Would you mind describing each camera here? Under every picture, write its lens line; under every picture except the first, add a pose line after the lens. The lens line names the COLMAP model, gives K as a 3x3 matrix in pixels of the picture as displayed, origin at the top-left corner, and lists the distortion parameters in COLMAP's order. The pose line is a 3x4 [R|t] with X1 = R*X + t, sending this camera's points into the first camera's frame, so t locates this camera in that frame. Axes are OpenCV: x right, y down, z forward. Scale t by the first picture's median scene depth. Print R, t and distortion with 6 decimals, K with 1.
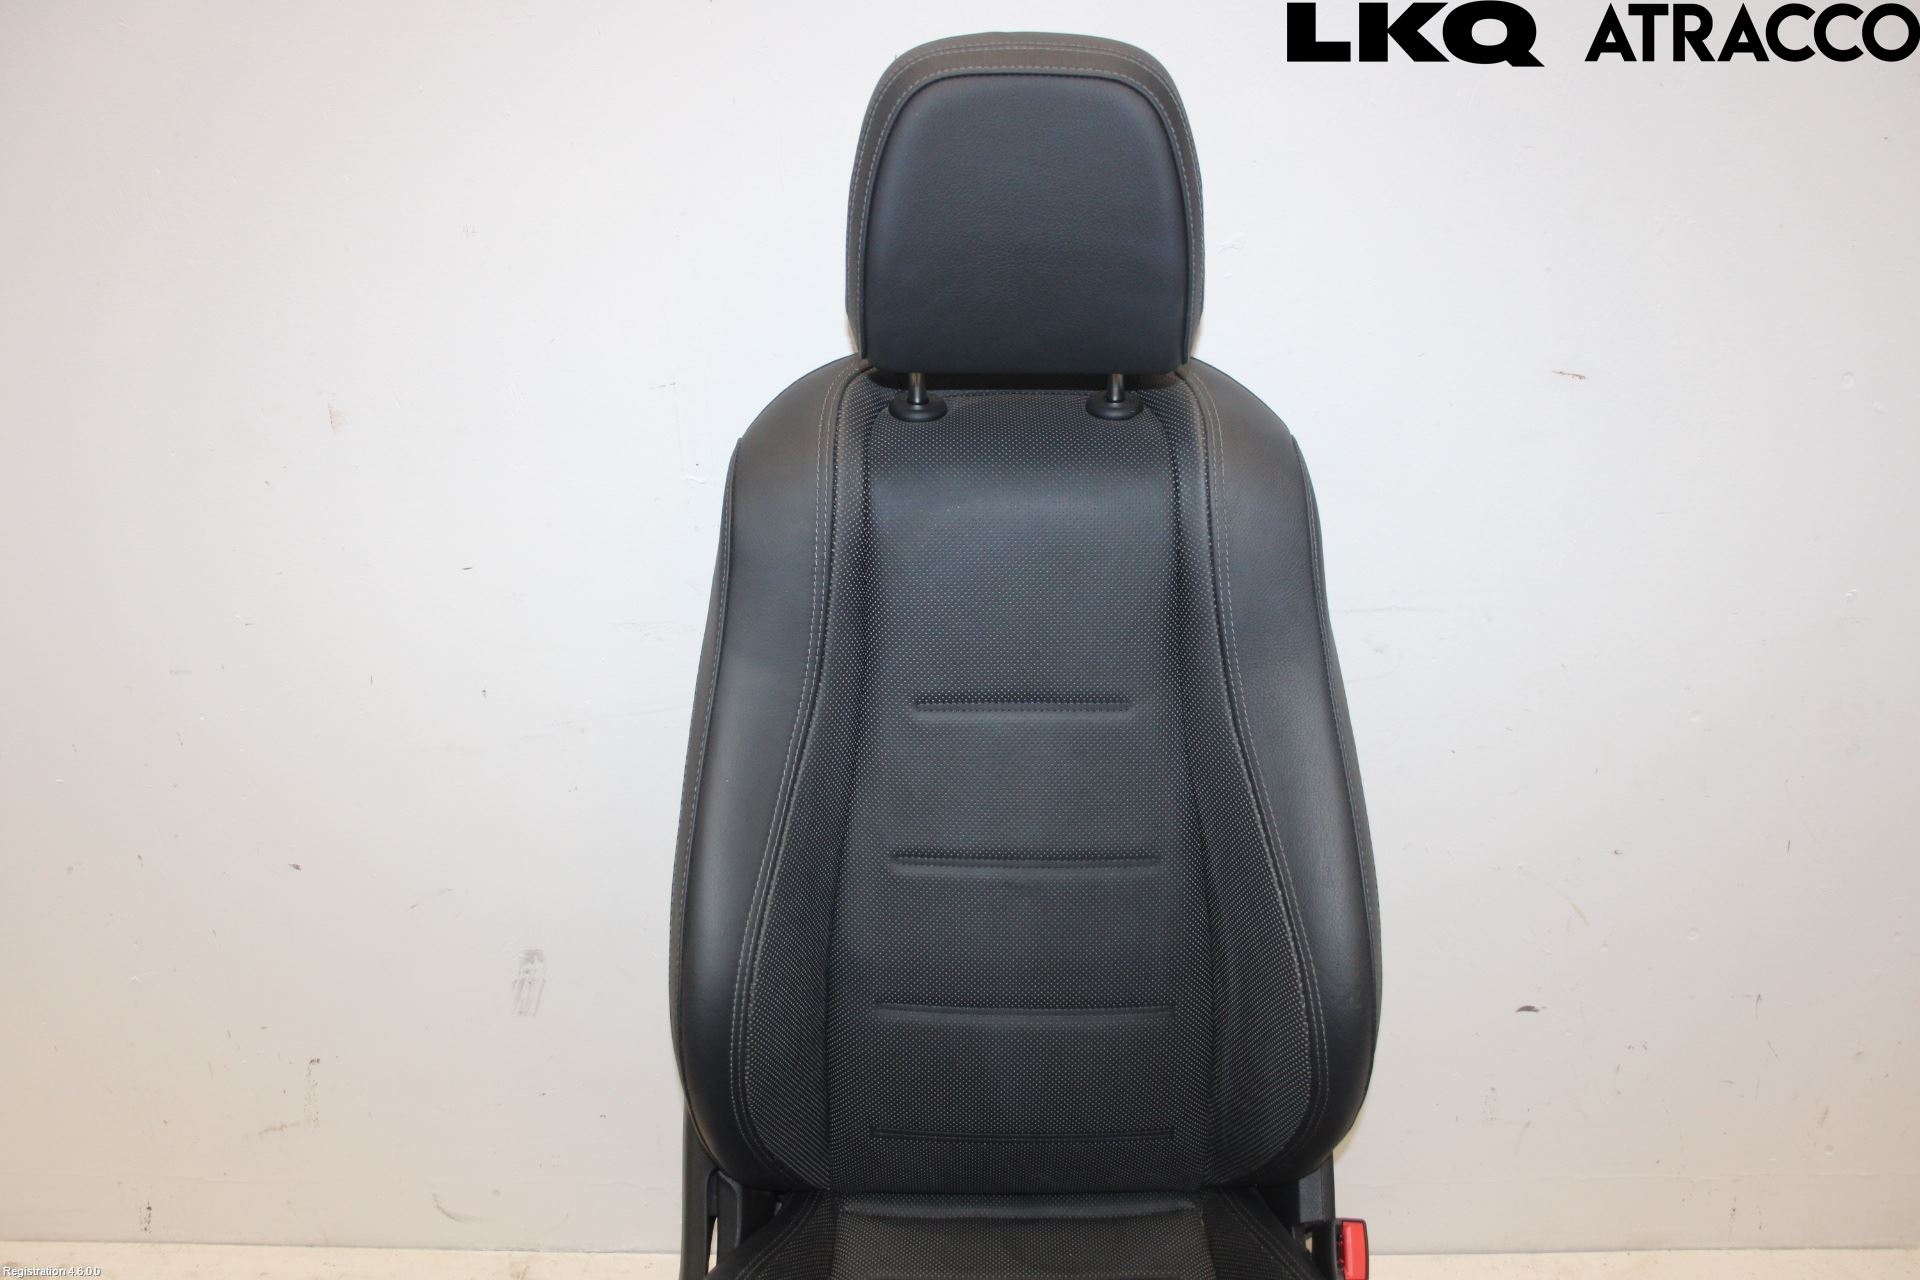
lens RADIAL K [[1727.6, 0, 954.5], [0, 1727.6, 661.8], [0, 0, 1]] dist [-0.175123, 0.194628]
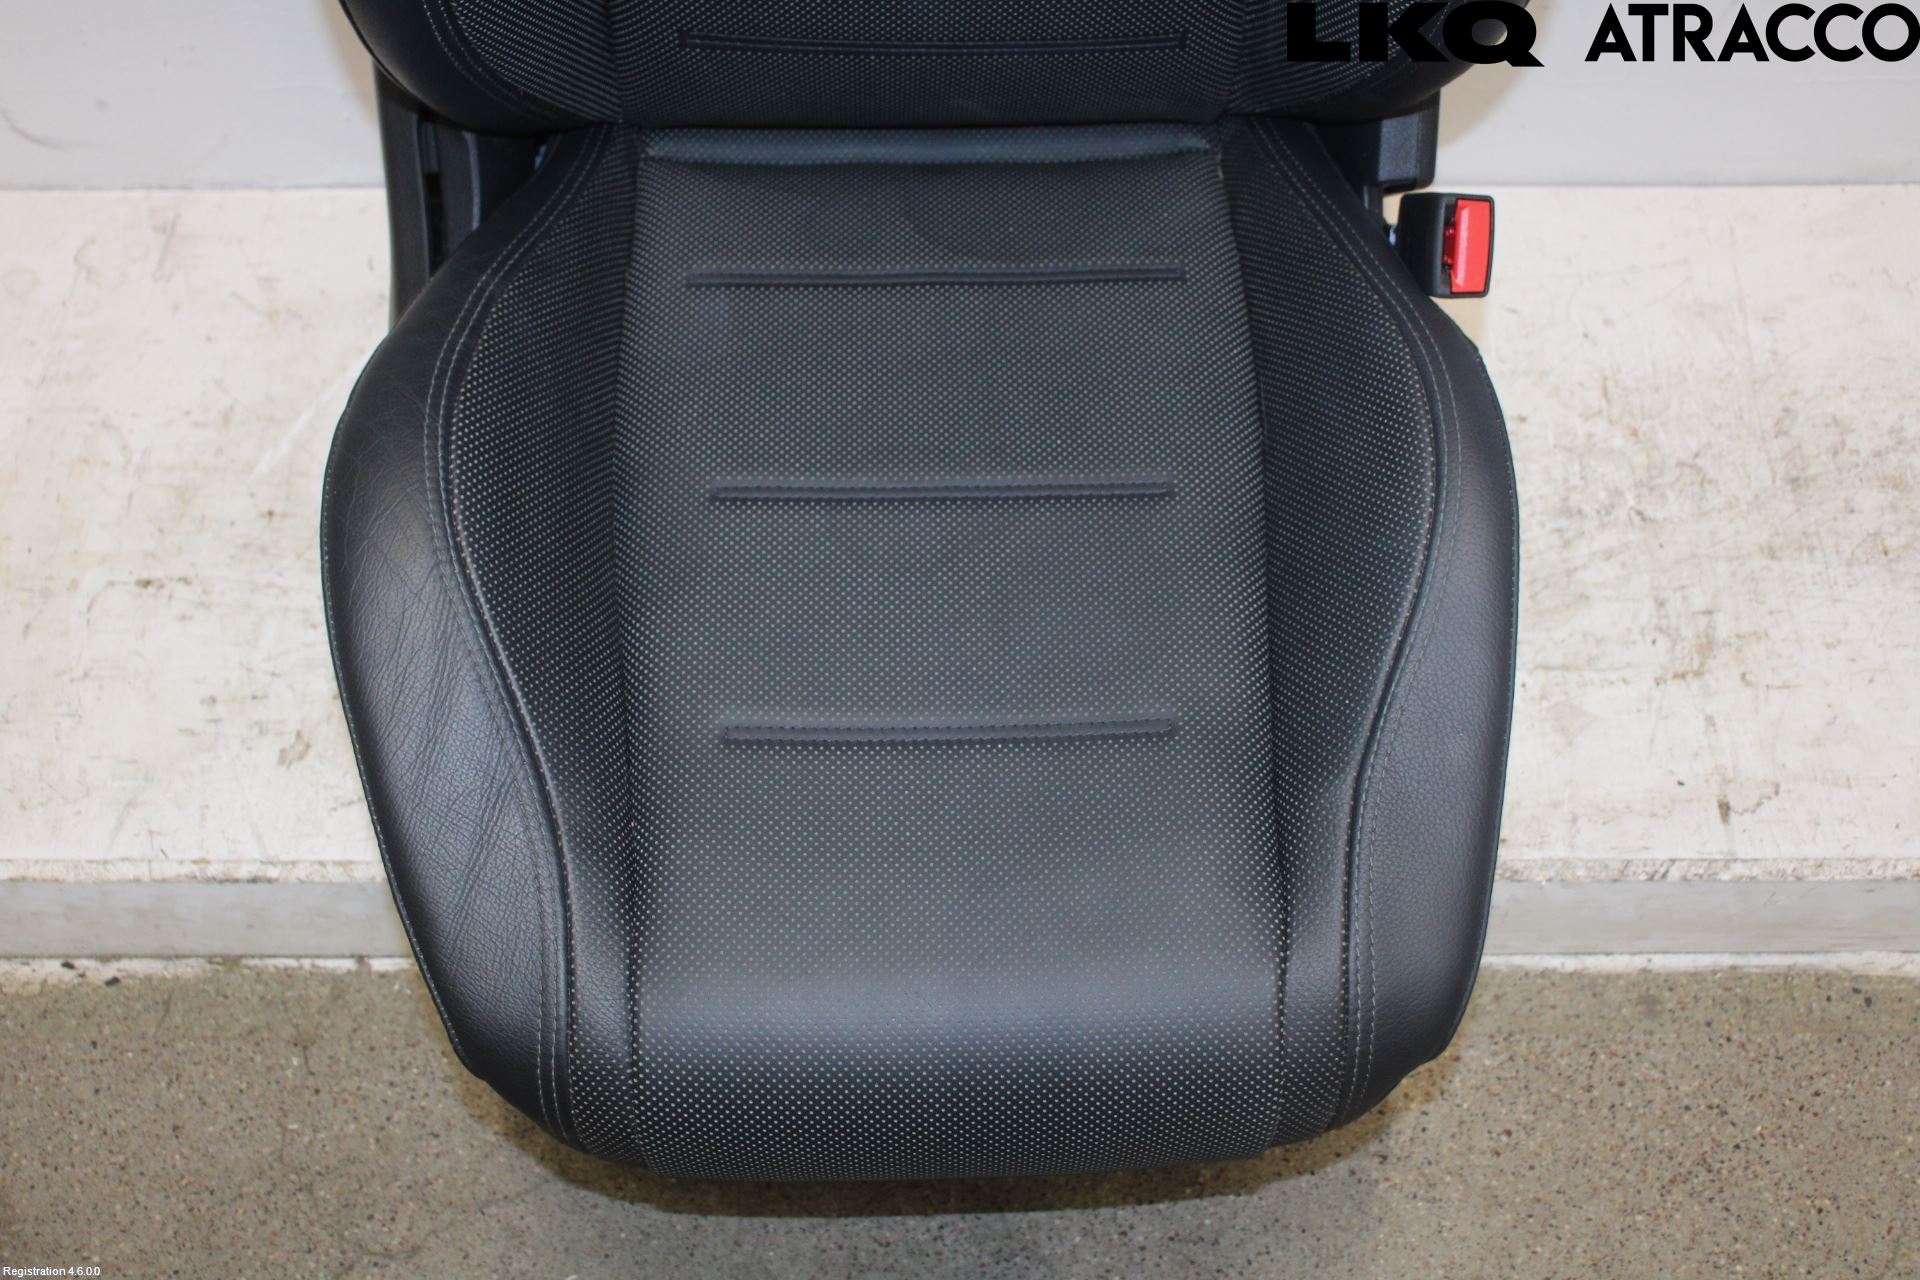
lens RADIAL K [[2157.0, 0, 956.5], [0, 2157.0, 660.7], [0, 0, 1]] dist [-0.079202, 0.204185]
pose [[0.998685, -0.020585, 0.046961, 0.006491], [-0.010852, 0.810267, 0.585961, 0.010312], [-0.050113, -0.585700, 0.808978, 0.229688]]
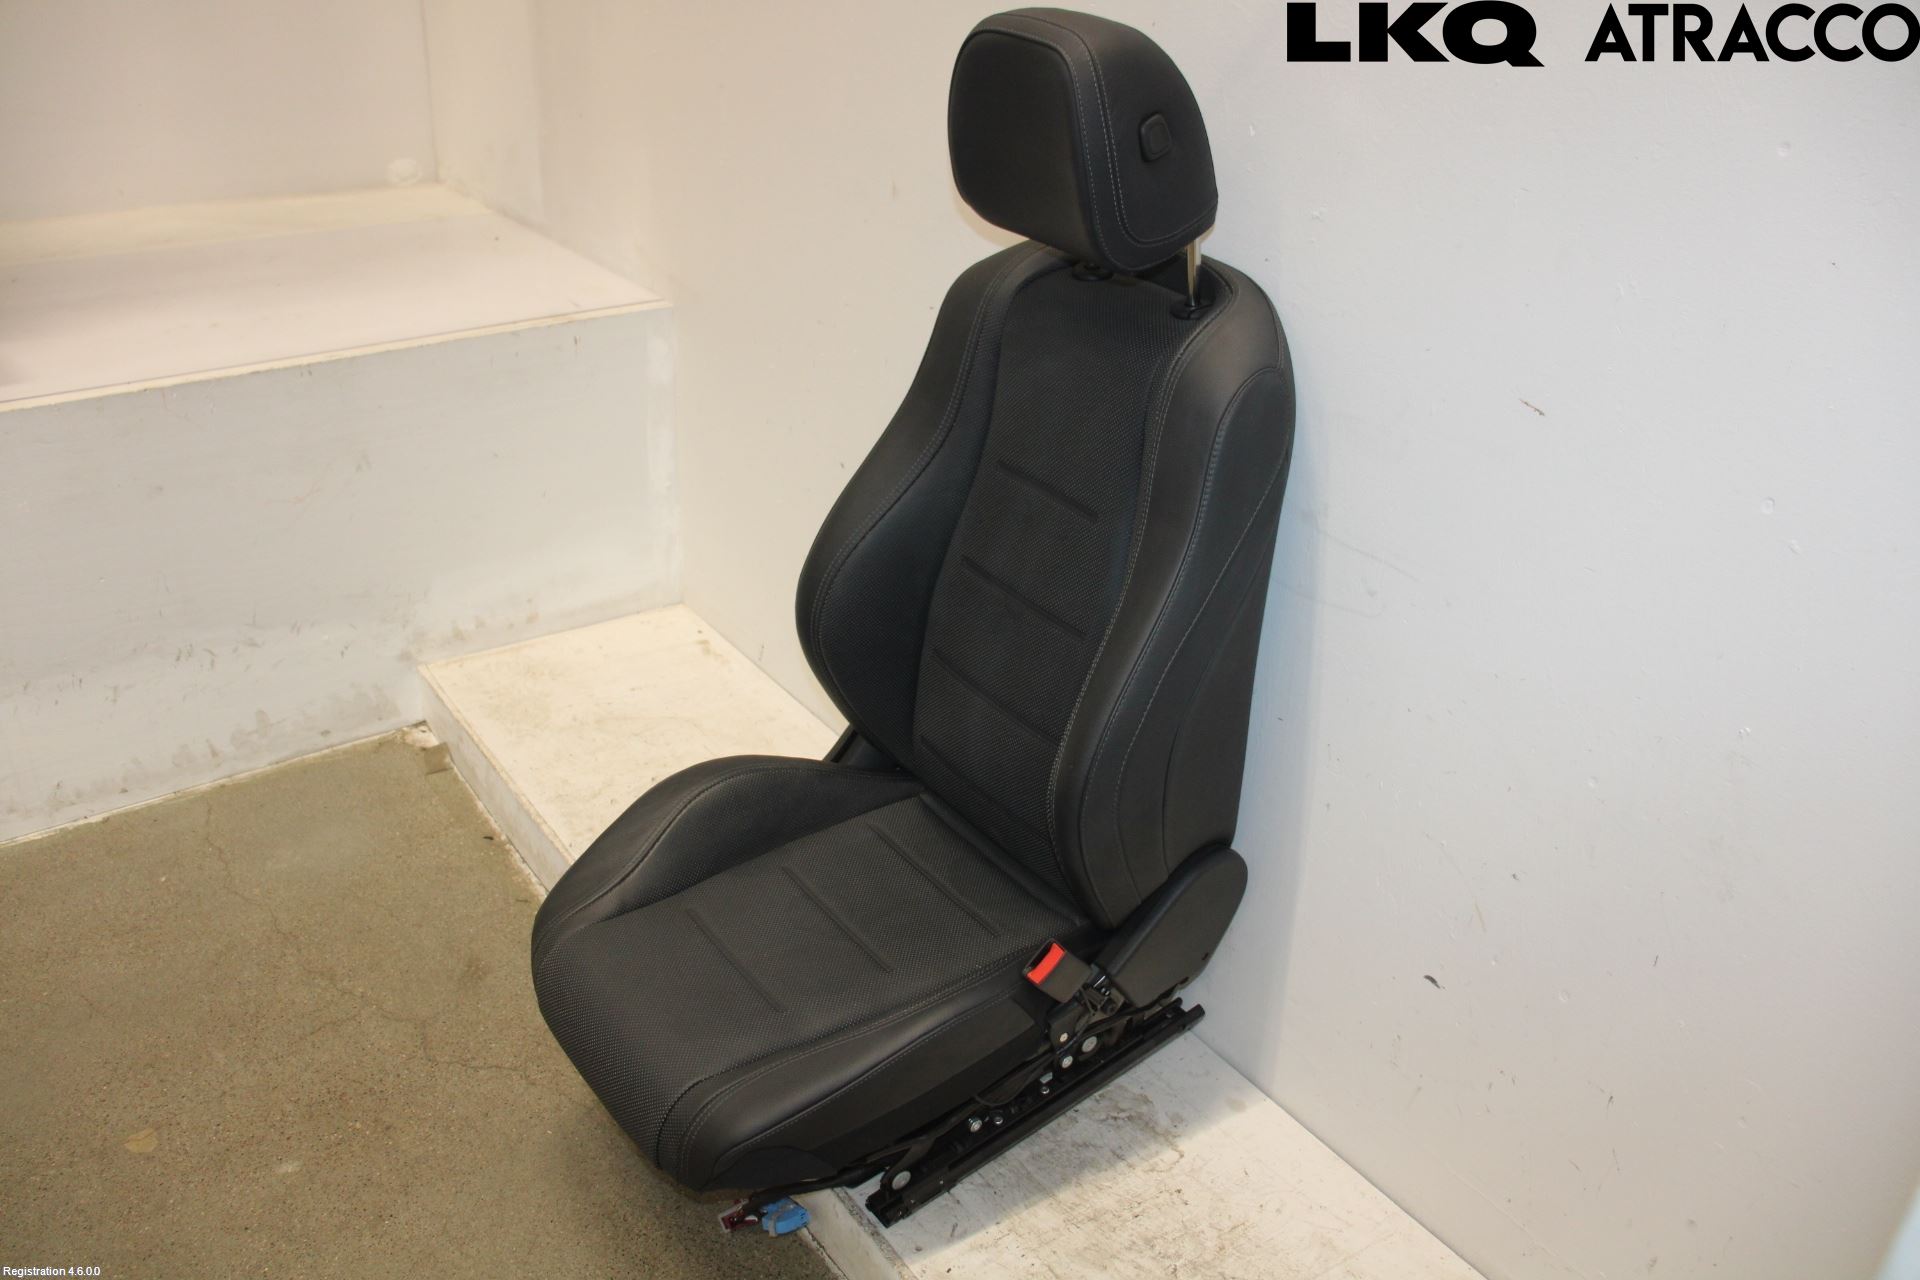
lens RADIAL K [[1565.5, 0, 960.0], [0, 1565.5, 640.0], [0, 0, 1]] dist [-0.125892, 0.000298]
pose [[0.611793, 0.421076, -0.669630, 0.725756], [-0.383693, 0.898254, 0.214286, -0.088552], [0.691729, 0.125834, 0.711110, 0.051408]]
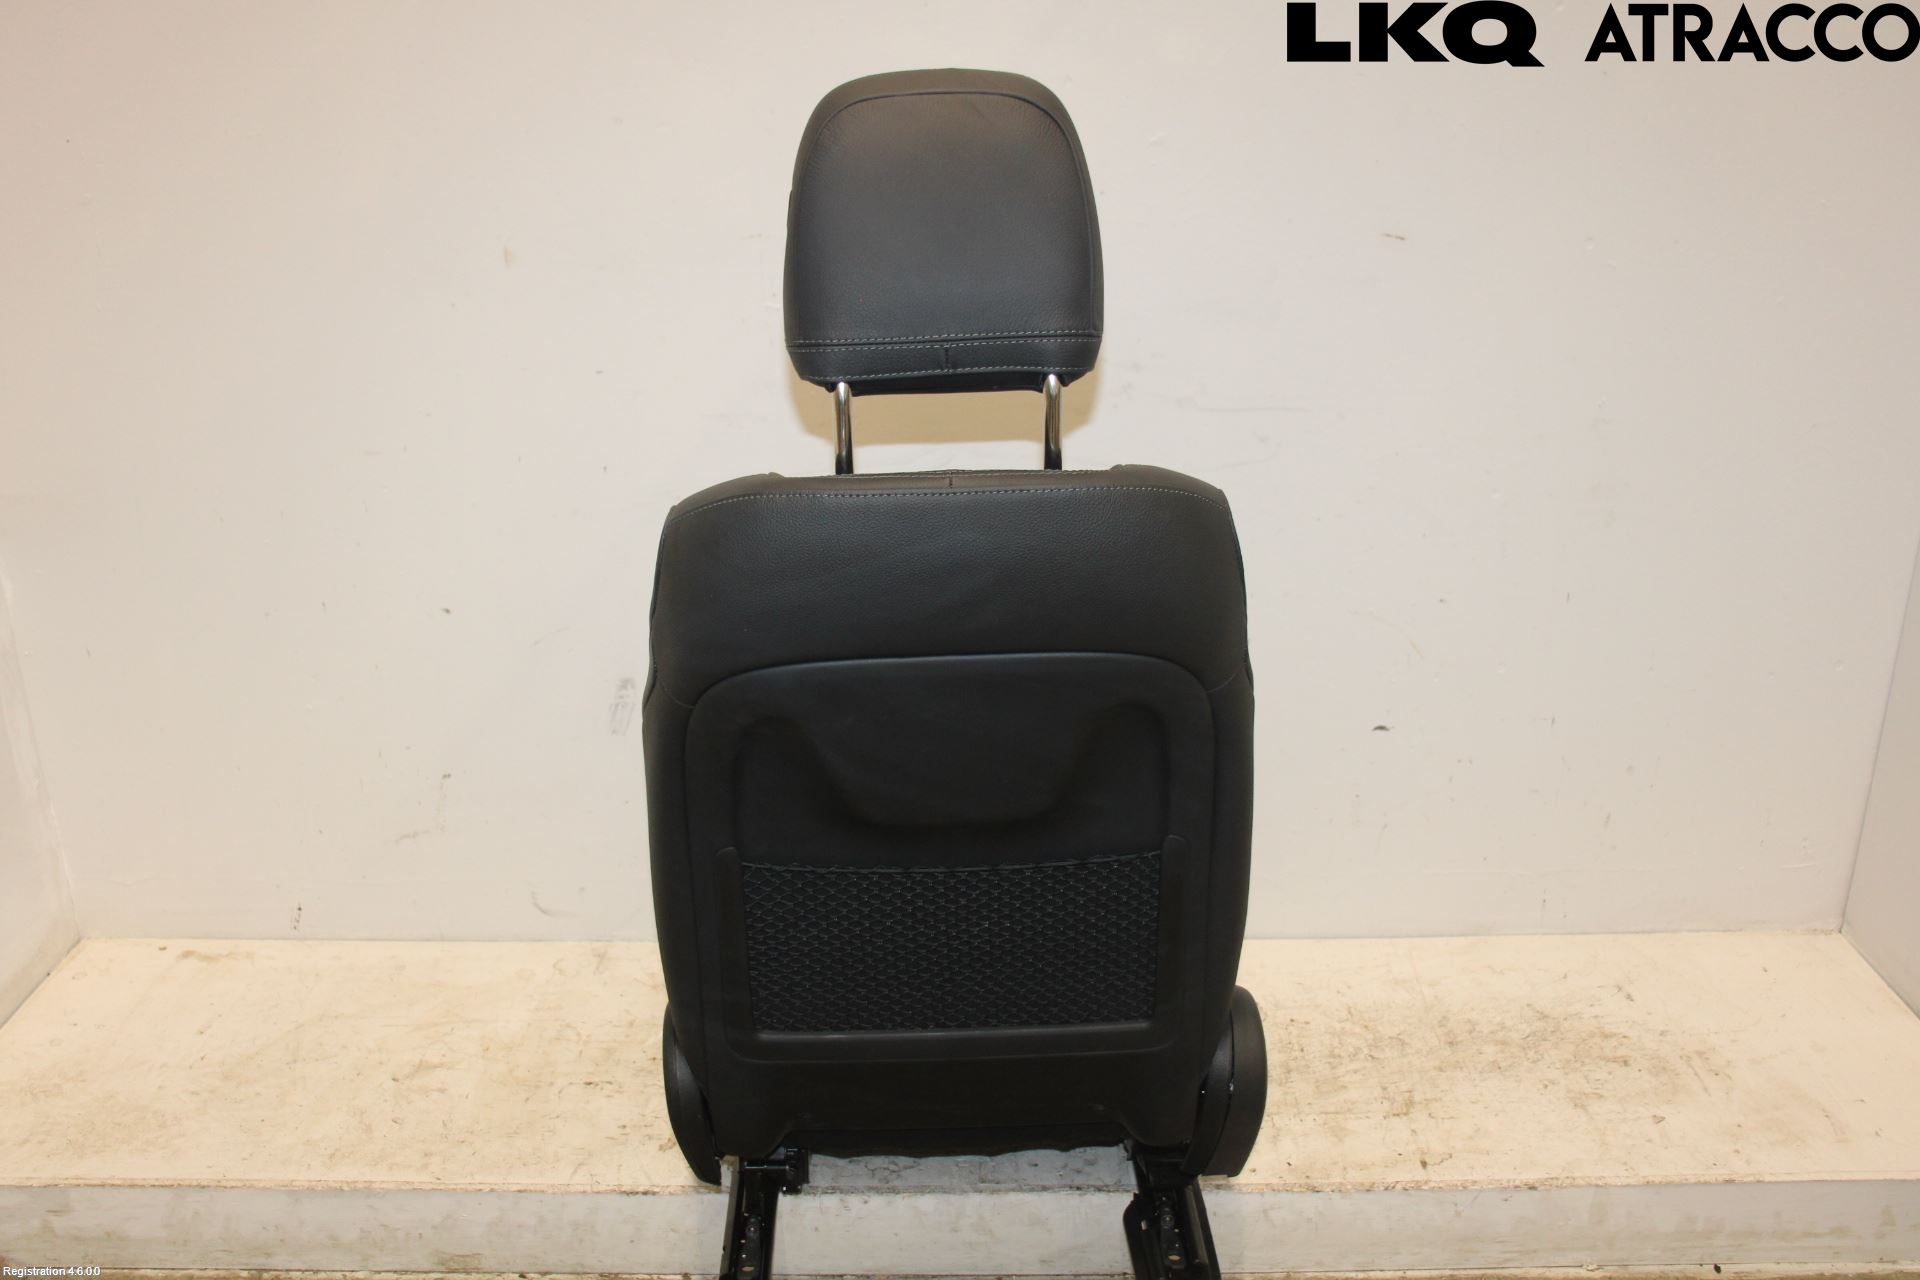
lens RADIAL K [[1782.2, 0, 960.0], [0, 1782.2, 640.0], [0, 0, 1]] dist [-0.158593, 0.203525]
pose [[0.999015, 0.009709, 0.043292, -0.052113], [-0.007792, 0.998991, -0.044228, 0.200083], [-0.043677, 0.043847, 0.998083, -0.375261]]
